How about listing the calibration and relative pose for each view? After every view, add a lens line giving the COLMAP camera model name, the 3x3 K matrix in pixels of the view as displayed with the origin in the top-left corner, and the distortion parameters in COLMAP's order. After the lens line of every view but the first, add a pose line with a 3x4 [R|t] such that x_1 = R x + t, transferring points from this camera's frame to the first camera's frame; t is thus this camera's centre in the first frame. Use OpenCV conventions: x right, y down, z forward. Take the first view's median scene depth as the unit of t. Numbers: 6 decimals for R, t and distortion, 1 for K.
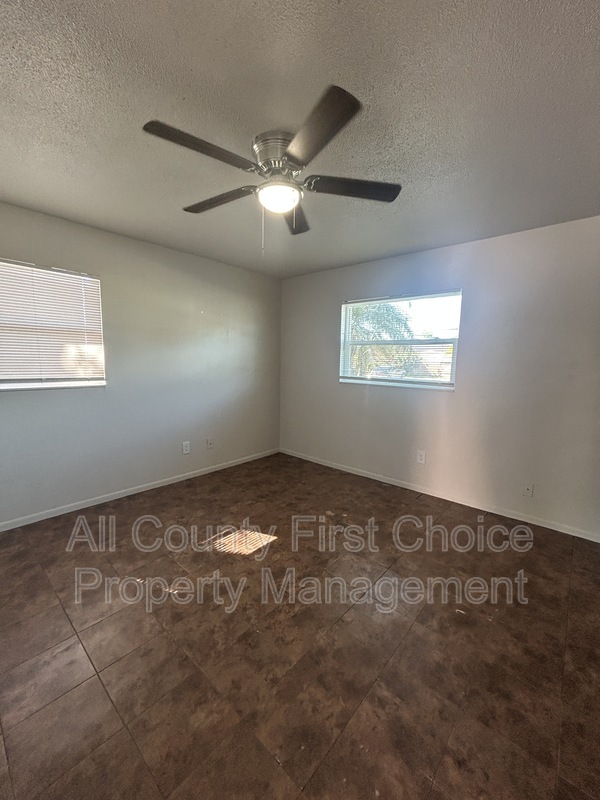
lens RADIAL K [[325.2, 0, 299.8], [0, 325.2, 400.0], [0, 0, 1]] dist [0.002114, -0.000631]
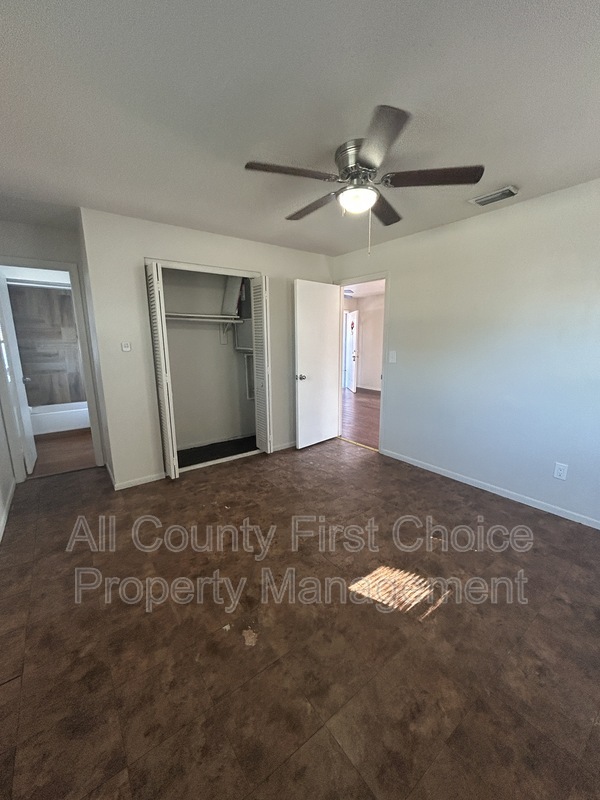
lens RADIAL K [[325.2, 0, 300.9], [0, 325.2, 401.0], [0, 0, 1]] dist [0.002114, -0.000631]
pose [[-0.979711, -0.052697, 0.193363, -0.076363], [0.011129, 0.949019, 0.315022, -0.197175], [-0.200106, 0.310782, -0.929178, 1.431879]]
